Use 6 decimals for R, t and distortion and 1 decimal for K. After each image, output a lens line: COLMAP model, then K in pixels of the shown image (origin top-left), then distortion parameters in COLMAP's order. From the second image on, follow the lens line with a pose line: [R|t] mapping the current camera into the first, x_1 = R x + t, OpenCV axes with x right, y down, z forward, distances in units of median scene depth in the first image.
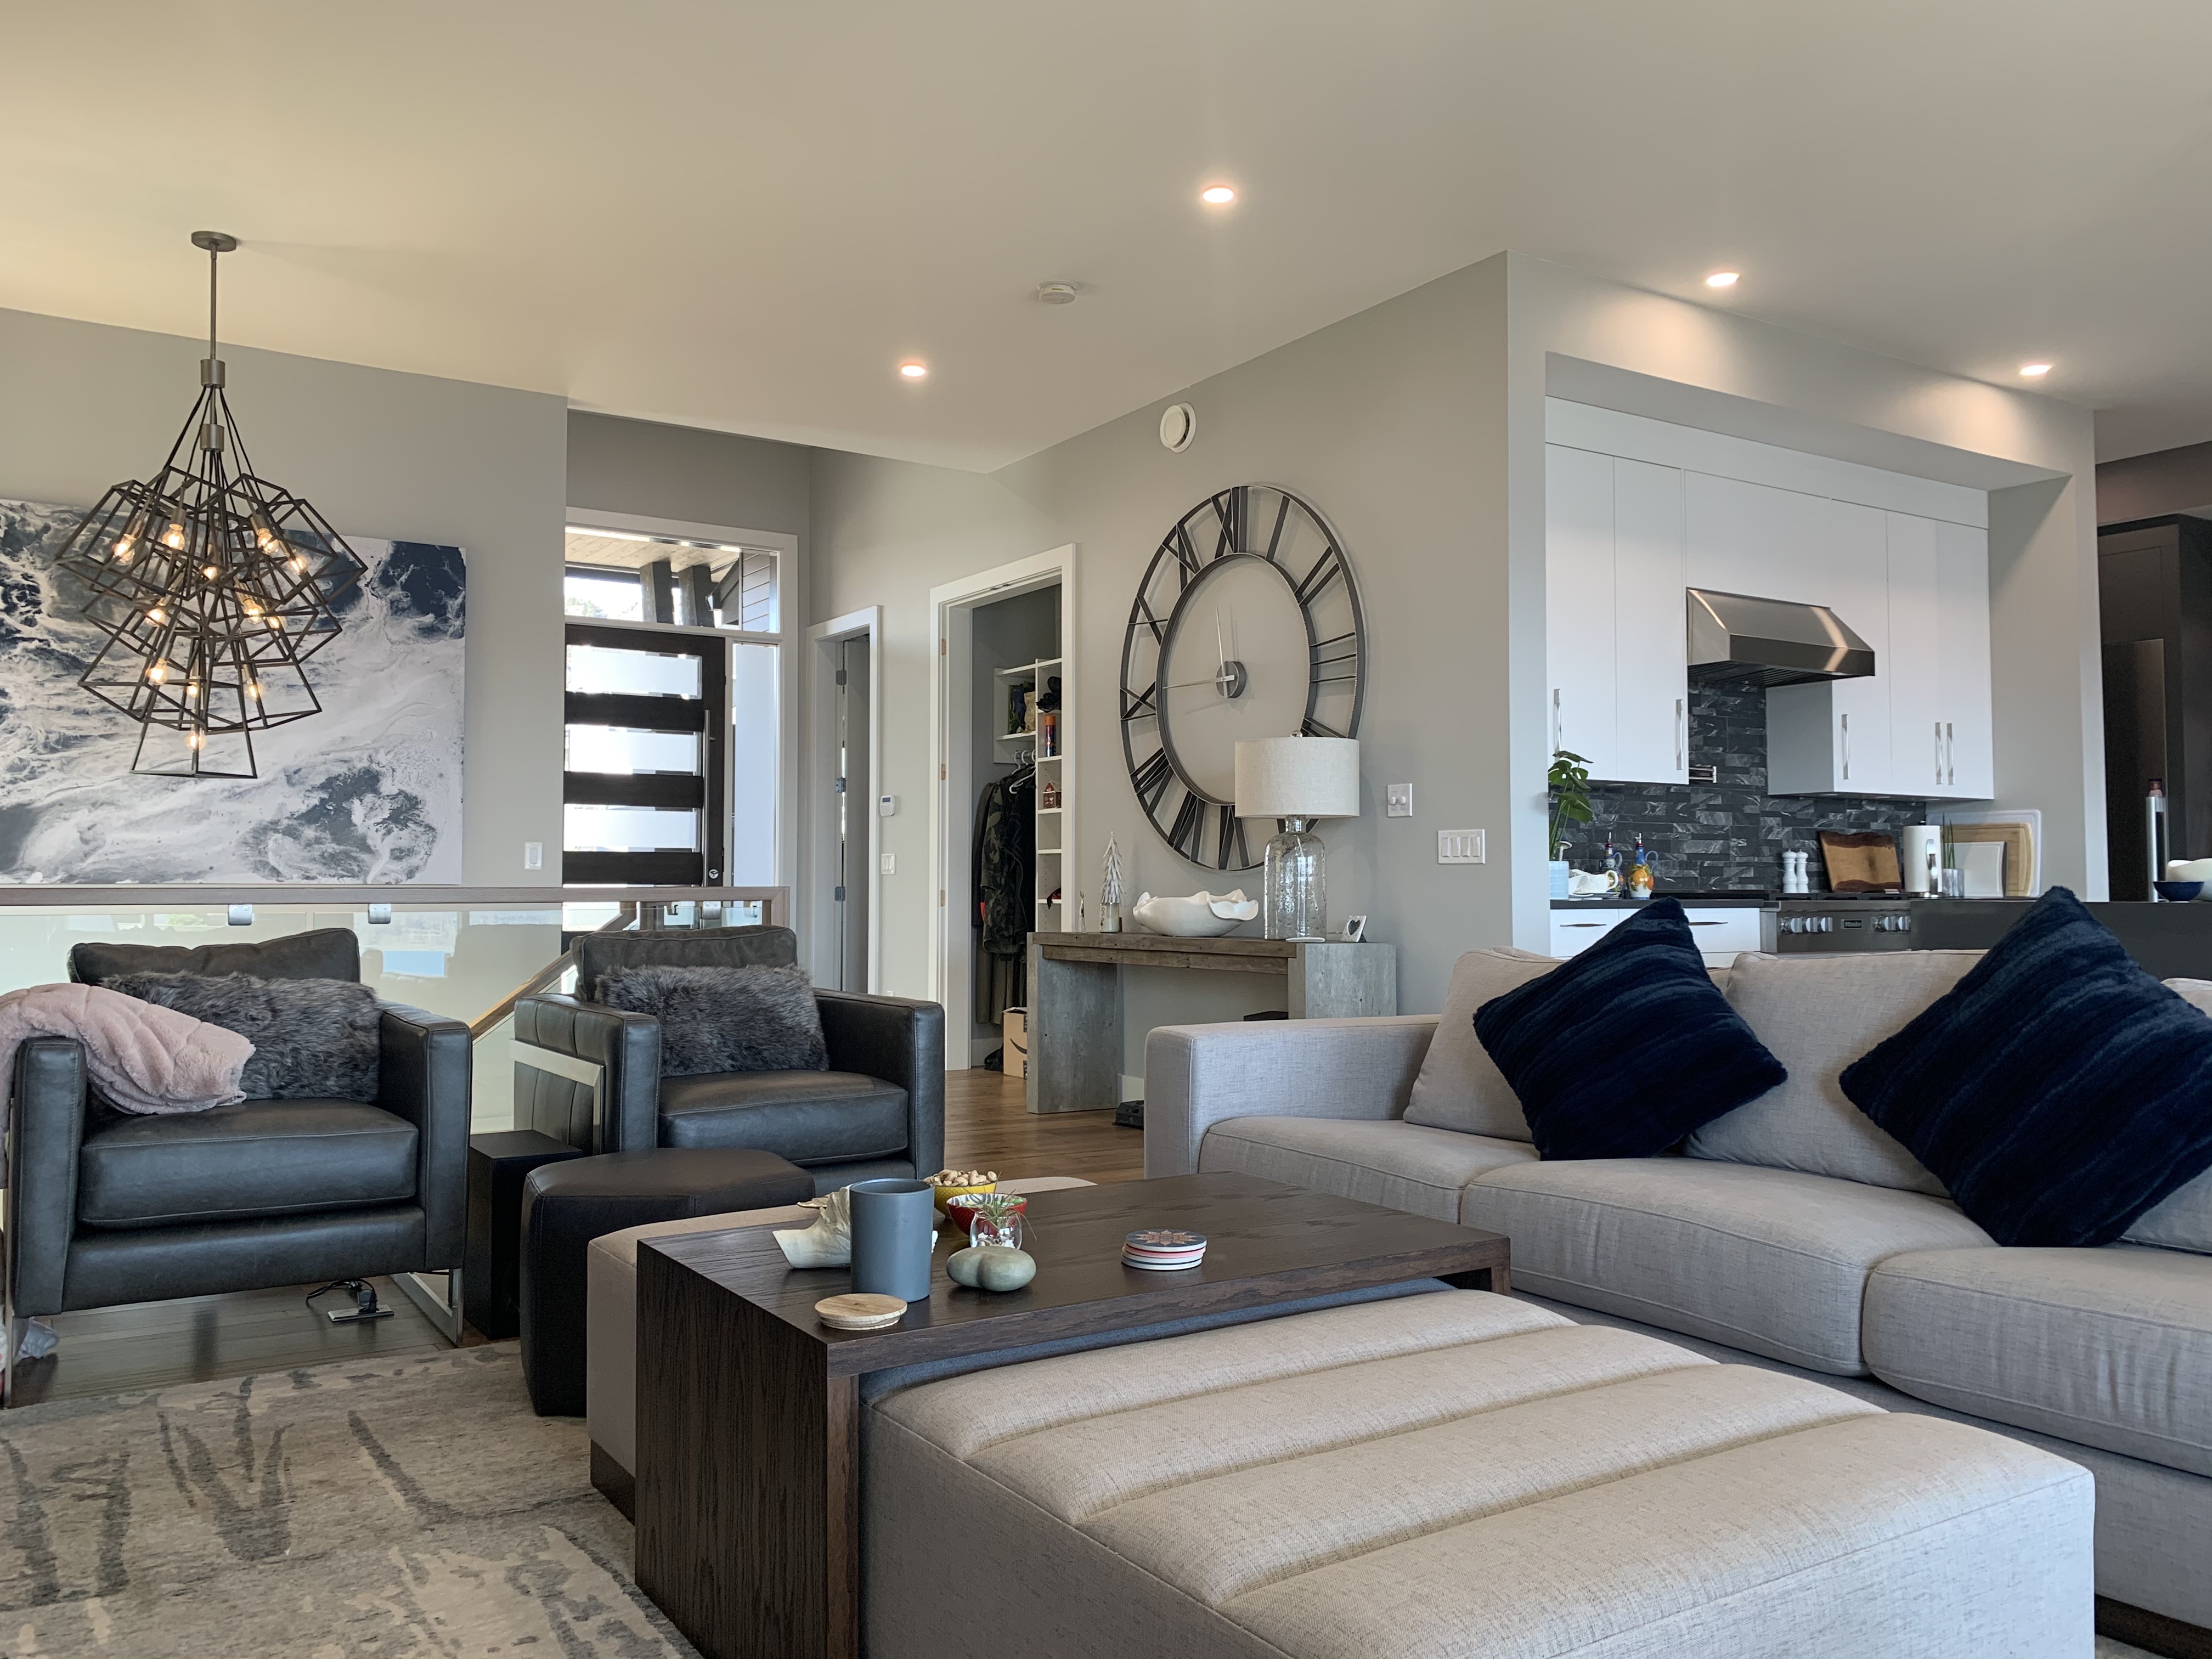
lens RADIAL K [[1719.3, 0, 1106.0], [0, 1719.3, 829.5], [0, 0, 1]] dist [0.001013, -0.009678]
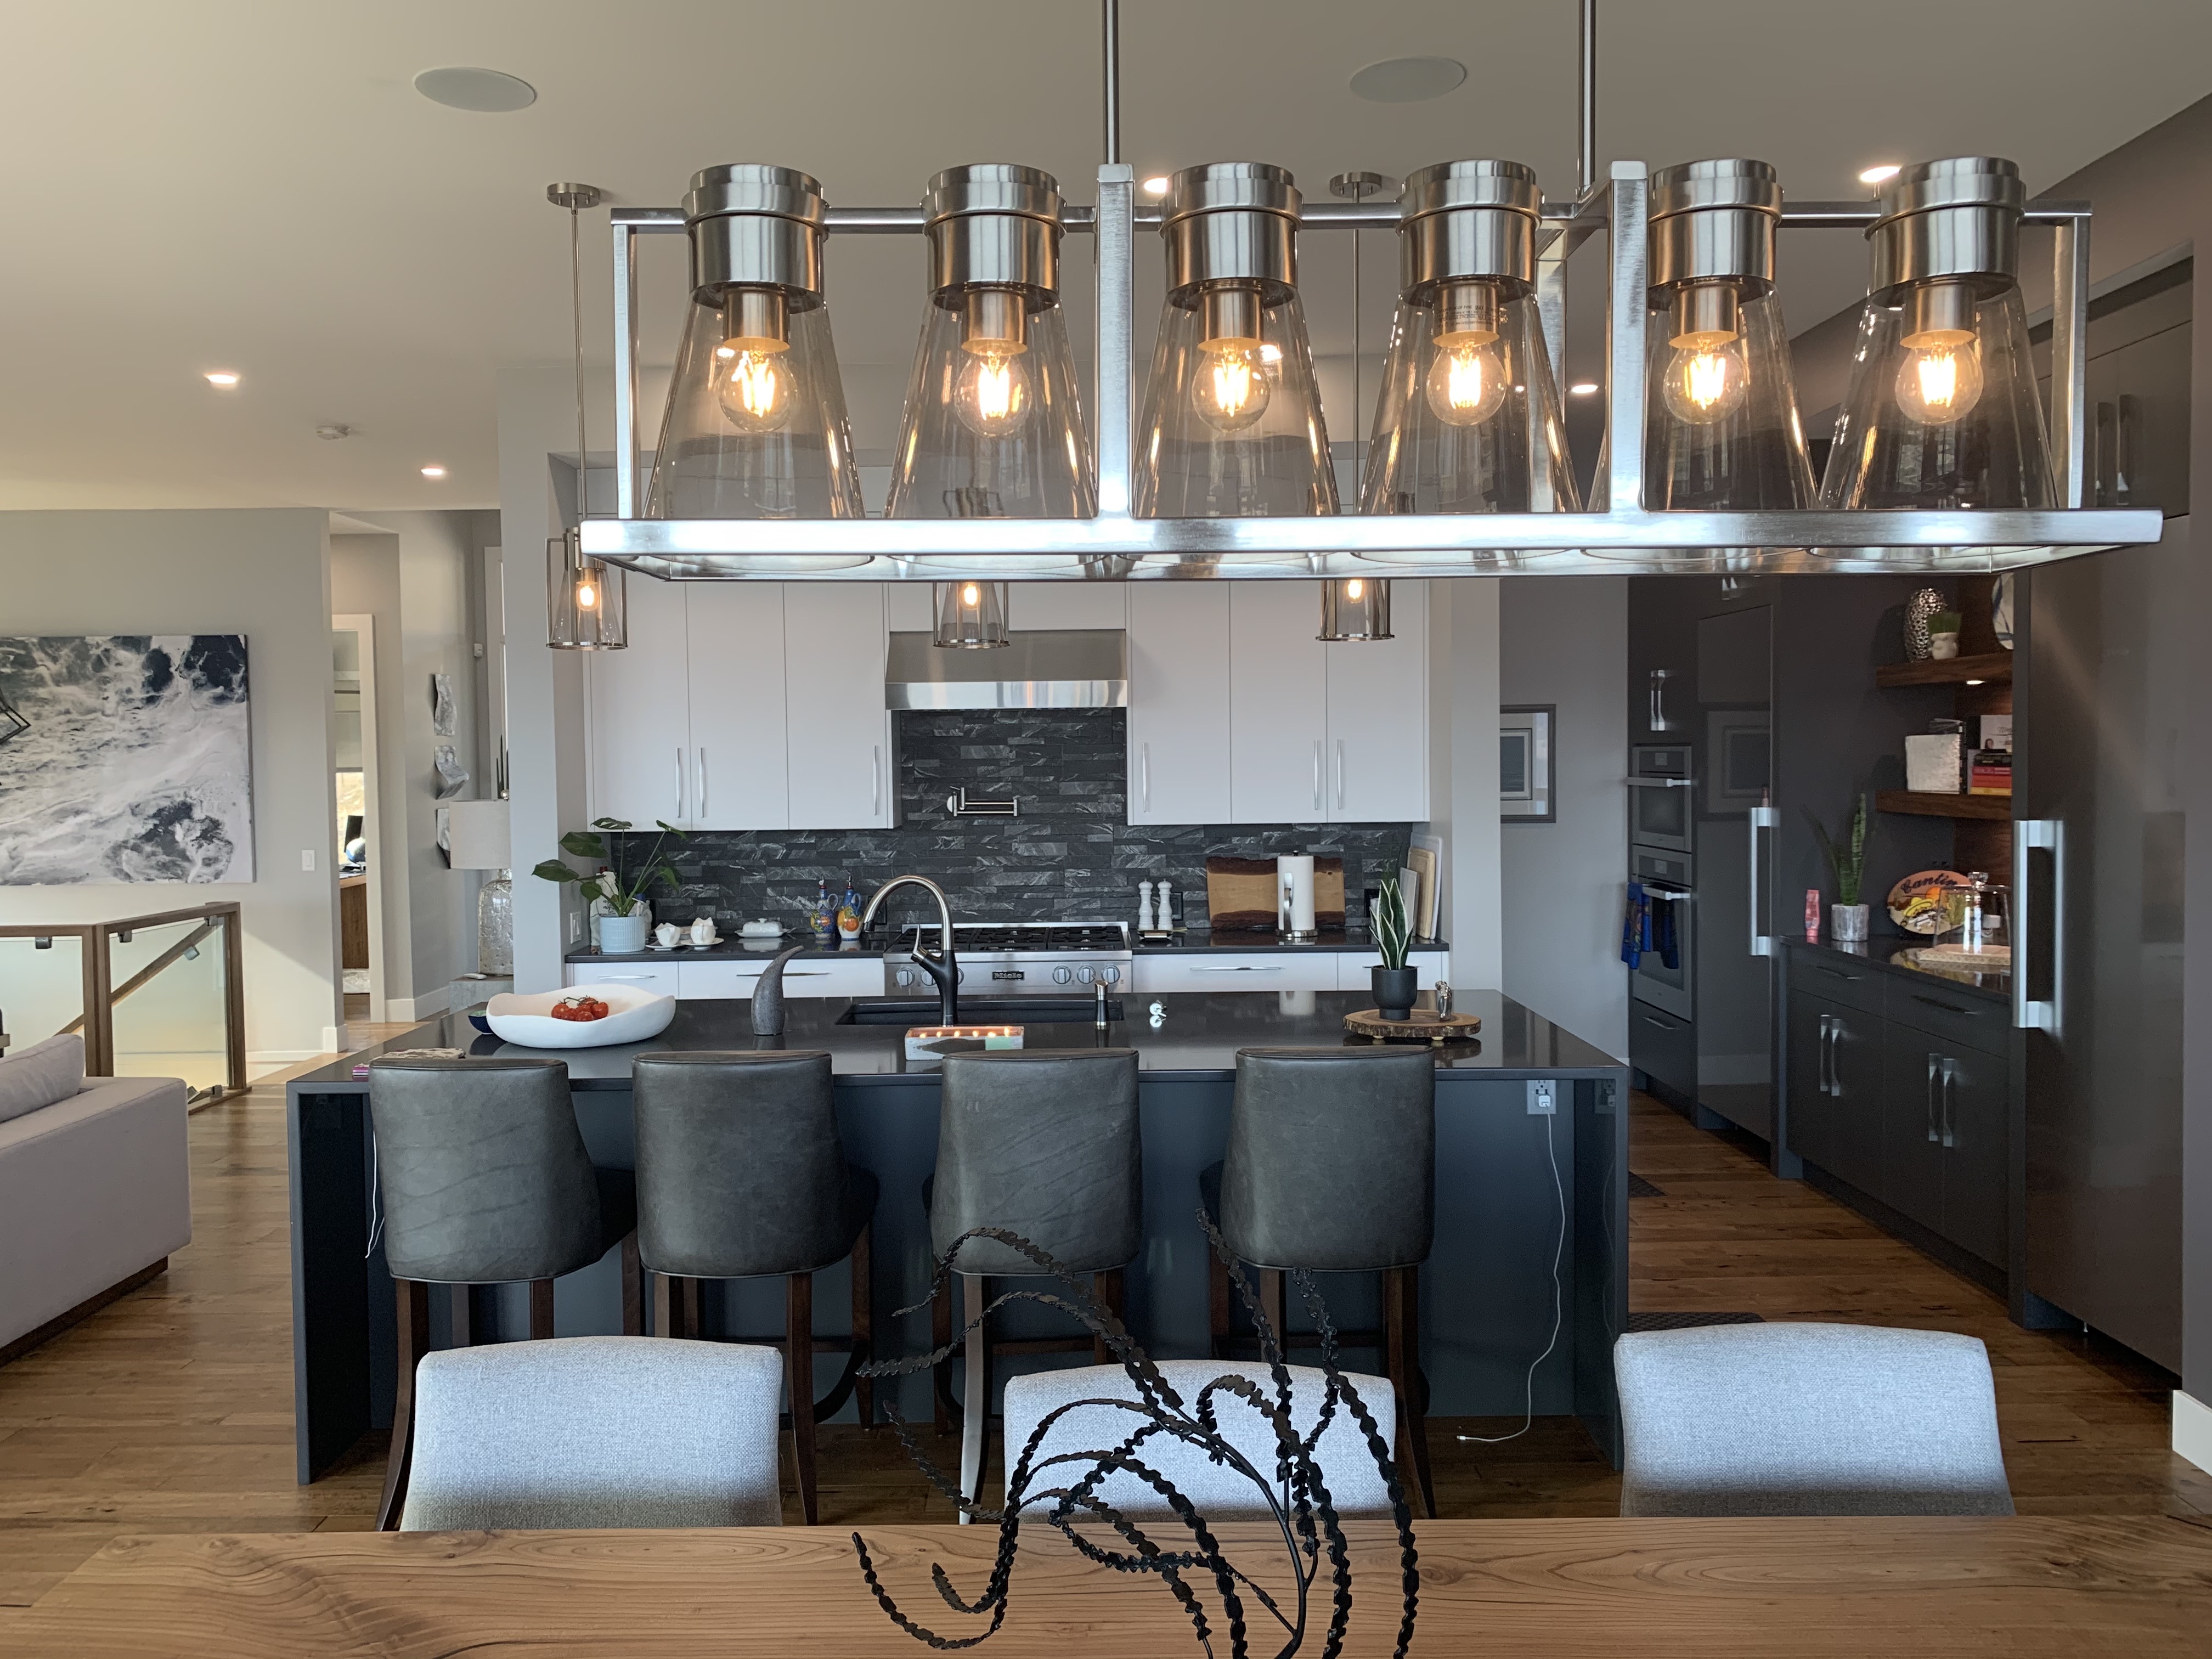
lens RADIAL K [[1719.3, 0, 1106.0], [0, 1719.3, 829.5], [0, 0, 1]] dist [0.001013, -0.009678]
pose [[0.854914, 0.012655, -0.518616, 0.937601], [0.029058, 0.996965, 0.072229, -0.091737], [0.517956, -0.076819, 0.851951, 0.192556]]
